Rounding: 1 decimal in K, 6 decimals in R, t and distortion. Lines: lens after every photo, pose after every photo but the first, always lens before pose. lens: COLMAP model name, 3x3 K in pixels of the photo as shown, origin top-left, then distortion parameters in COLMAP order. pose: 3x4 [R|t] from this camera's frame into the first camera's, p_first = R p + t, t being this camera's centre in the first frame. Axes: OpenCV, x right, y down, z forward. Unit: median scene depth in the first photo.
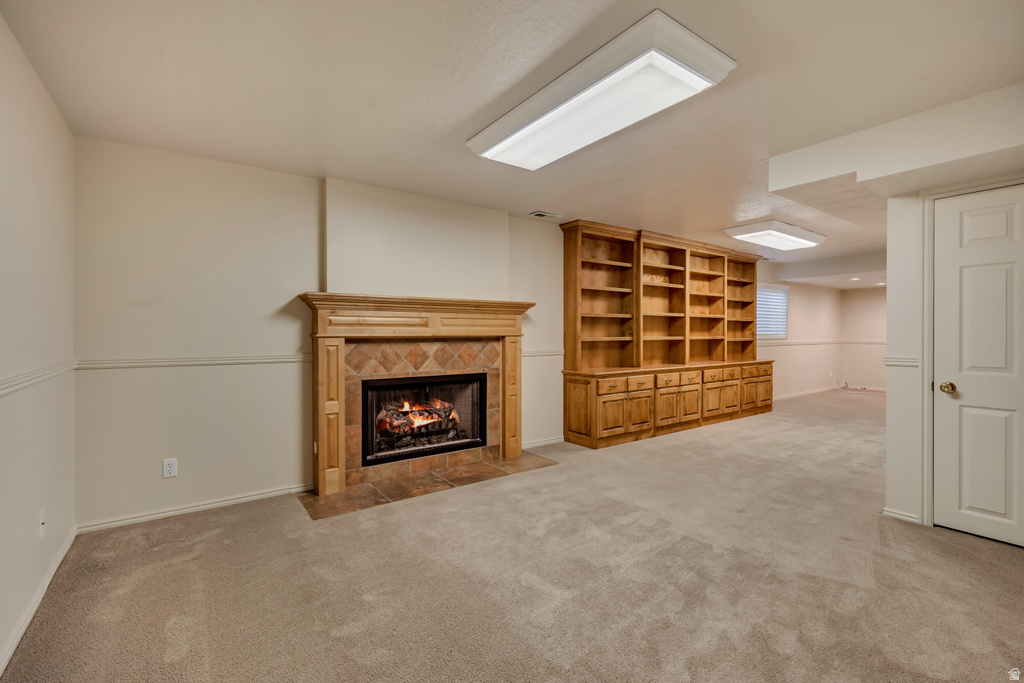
lens RADIAL K [[451.8, 0, 513.6], [0, 451.8, 334.5], [0, 0, 1]] dist [-0.000589, 0.000055]
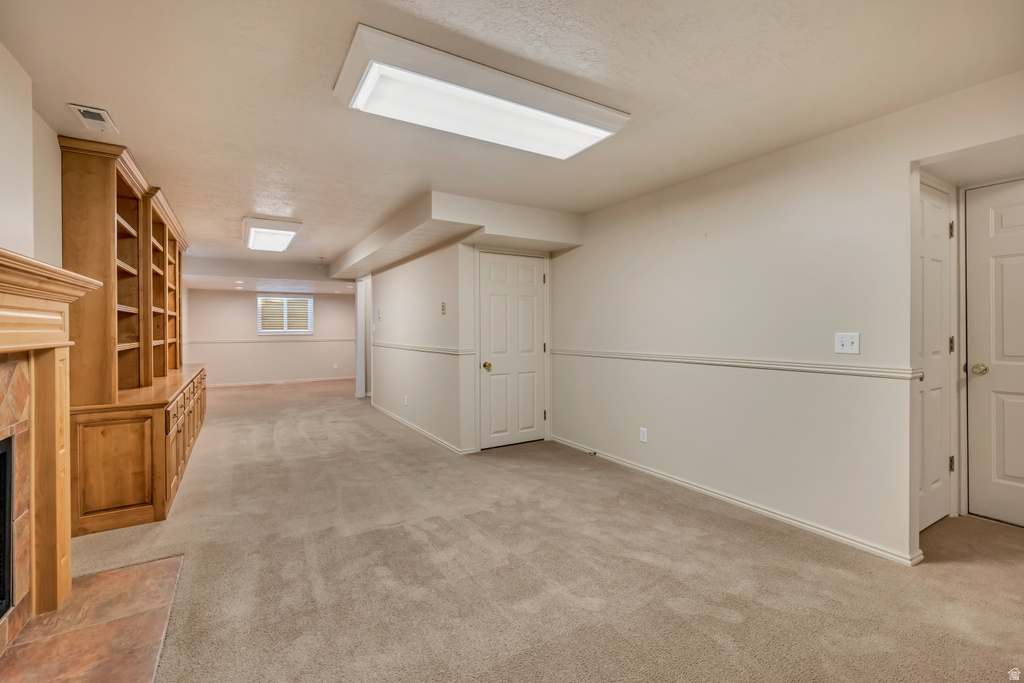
lens RADIAL K [[451.8, 0, 513.6], [0, 451.8, 334.5], [0, 0, 1]] dist [-0.000589, 0.000055]
pose [[0.068027, -0.013645, 0.997590, -0.596736], [0.009430, 0.999871, 0.013033, -0.015807], [-0.997639, 0.008521, 0.068146, 0.655459]]
